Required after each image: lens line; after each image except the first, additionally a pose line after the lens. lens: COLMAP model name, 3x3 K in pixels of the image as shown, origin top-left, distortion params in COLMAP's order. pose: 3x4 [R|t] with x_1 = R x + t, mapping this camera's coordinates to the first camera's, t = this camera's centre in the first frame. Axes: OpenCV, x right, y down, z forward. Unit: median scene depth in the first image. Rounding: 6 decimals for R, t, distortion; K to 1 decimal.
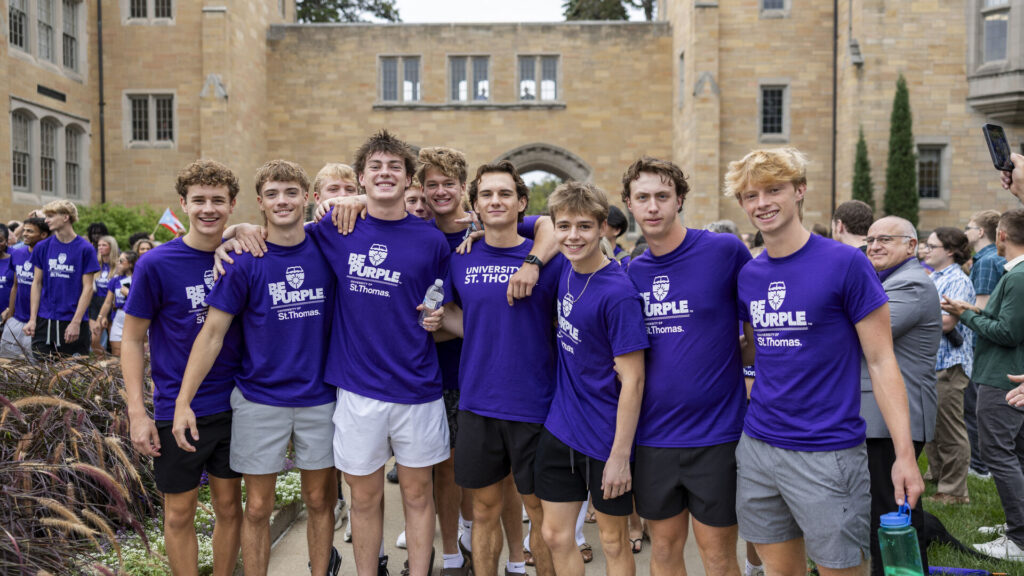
lens RADIAL K [[794.9, 0, 515.7], [0, 794.9, 285.6], [0, 0, 1]] dist [-0.003650, -0.001759]
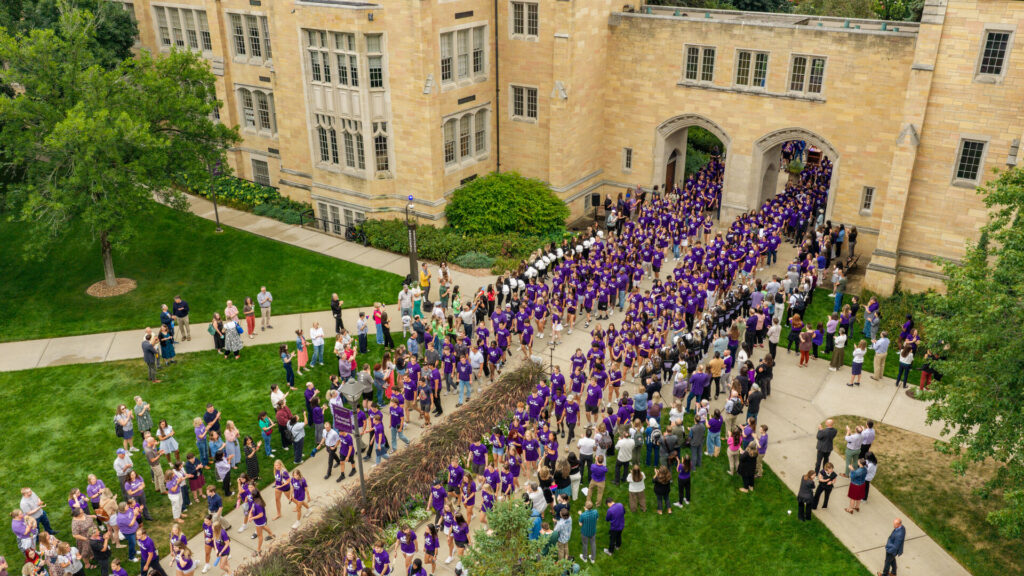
lens RADIAL K [[837.4, 0, 512.5], [0, 837.4, 294.2], [0, 0, 1]] dist [0.005197, -0.001876]
pose [[0.838657, 0.225707, -0.495692, 0.409782], [-0.013950, 0.918698, 0.394715, -0.511538], [0.544481, -0.324116, 0.773621, -0.387590]]
